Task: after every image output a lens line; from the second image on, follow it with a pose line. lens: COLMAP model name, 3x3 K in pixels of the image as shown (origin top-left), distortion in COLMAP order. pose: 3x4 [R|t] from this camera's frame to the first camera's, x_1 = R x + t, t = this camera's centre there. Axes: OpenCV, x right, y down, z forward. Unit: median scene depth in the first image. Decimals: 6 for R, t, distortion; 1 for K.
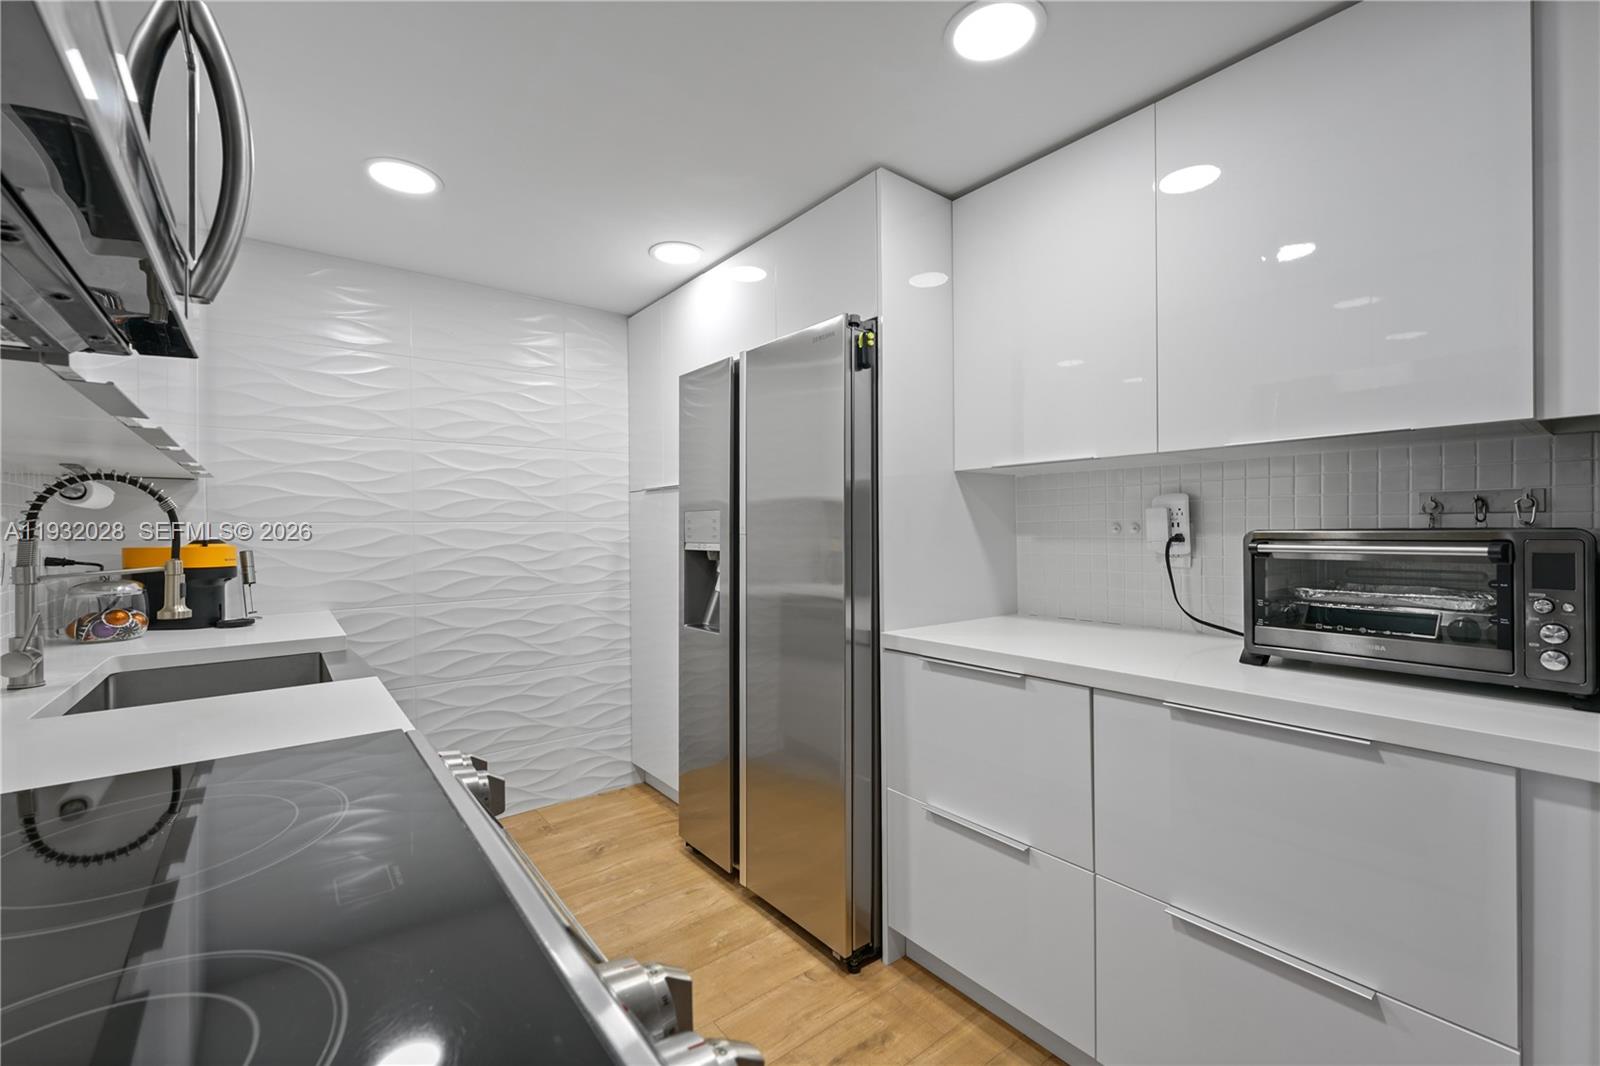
lens RADIAL K [[655.9, 0, 794.9], [0, 655.9, 529.7], [0, 0, 1]] dist [0.001552, 0.000582]
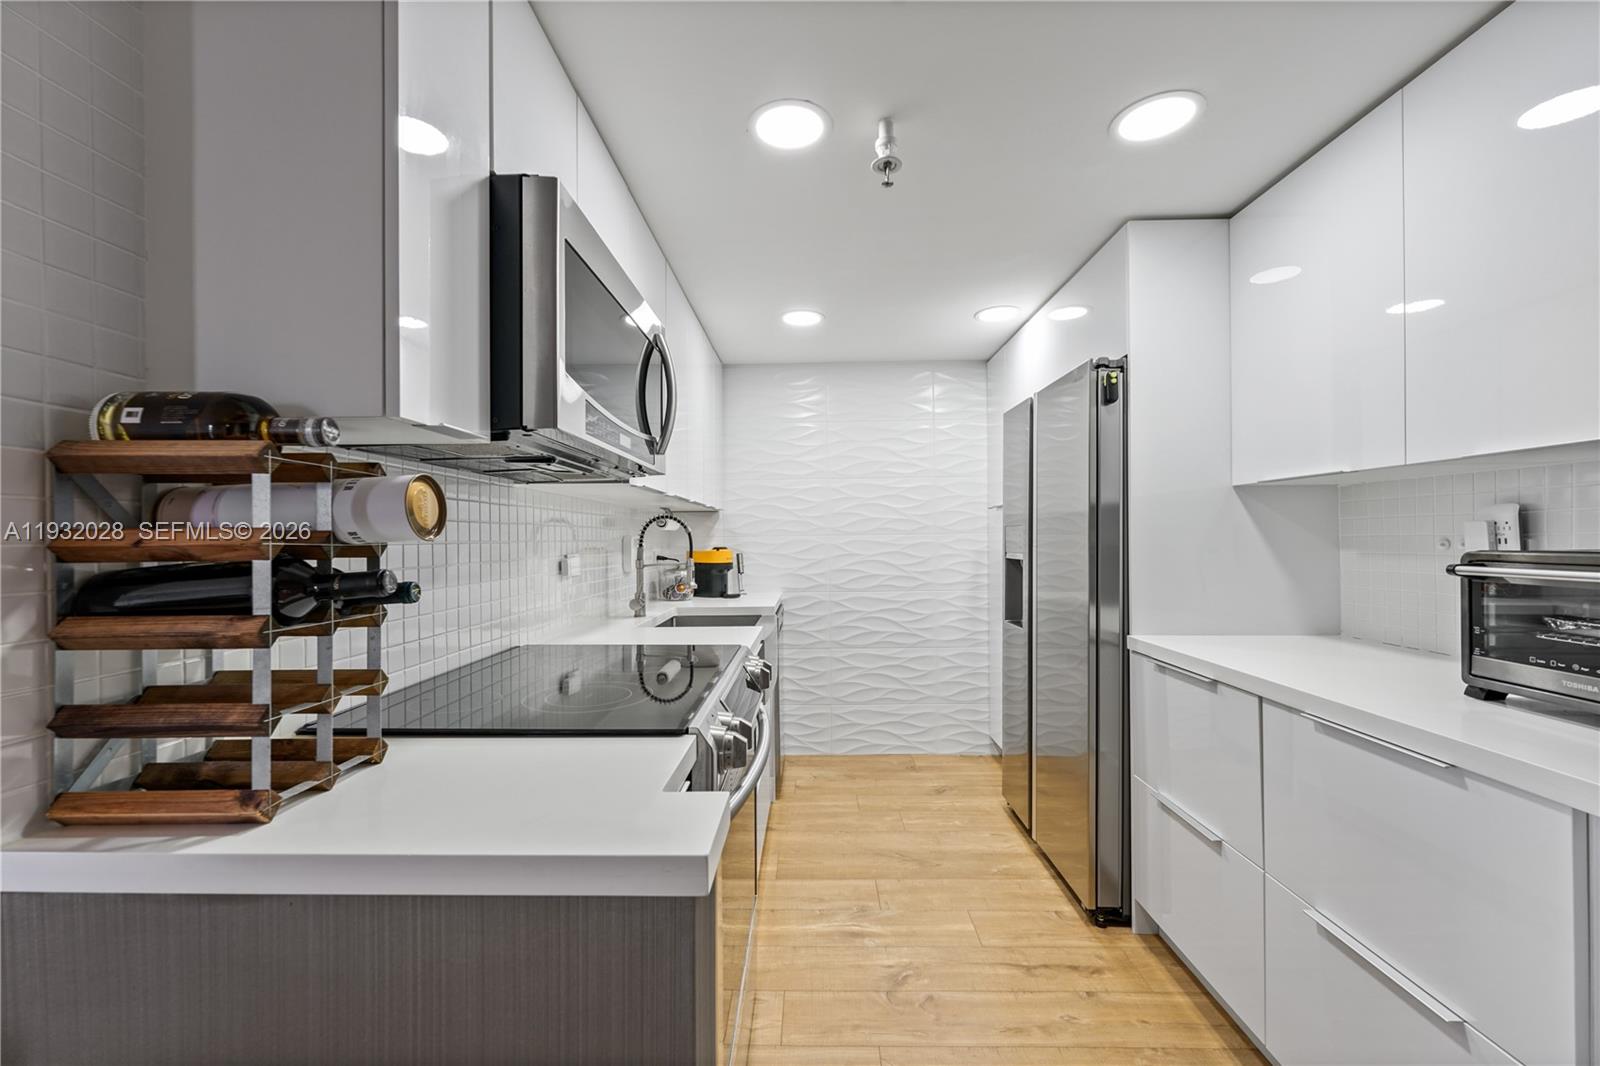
lens RADIAL K [[655.9, 0, 804.9], [0, 655.9, 536.9], [0, 0, 1]] dist [0.001552, 0.000582]
pose [[0.772947, 0.000123, -0.634471, 0.412909], [0.002313, 0.999993, 0.003012, -0.017173], [0.634467, -0.003796, 0.772941, -0.216992]]
